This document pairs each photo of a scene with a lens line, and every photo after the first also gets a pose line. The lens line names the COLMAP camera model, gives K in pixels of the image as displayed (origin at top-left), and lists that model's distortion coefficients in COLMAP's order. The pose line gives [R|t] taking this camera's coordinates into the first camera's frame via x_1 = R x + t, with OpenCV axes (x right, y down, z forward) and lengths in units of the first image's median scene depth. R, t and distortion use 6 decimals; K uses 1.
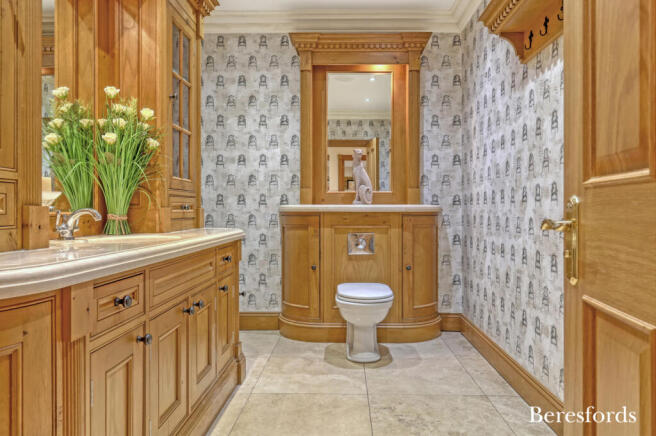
lens RADIAL K [[346.9, 0, 375.9], [0, 346.9, 213.0], [0, 0, 1]] dist [-0.001150, -0.000234]
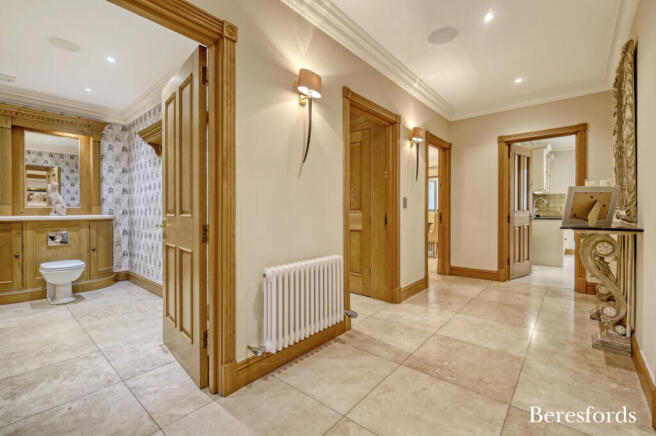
lens RADIAL K [[282.9, 0, 329.4], [0, 282.9, 211.7], [0, 0, 1]] dist [0.000842, 0.000067]
pose [[0.646694, -0.006353, 0.762723, -0.227849], [-0.000977, 0.999958, 0.009157, -0.054297], [-0.762749, -0.006667, 0.646661, -0.868943]]
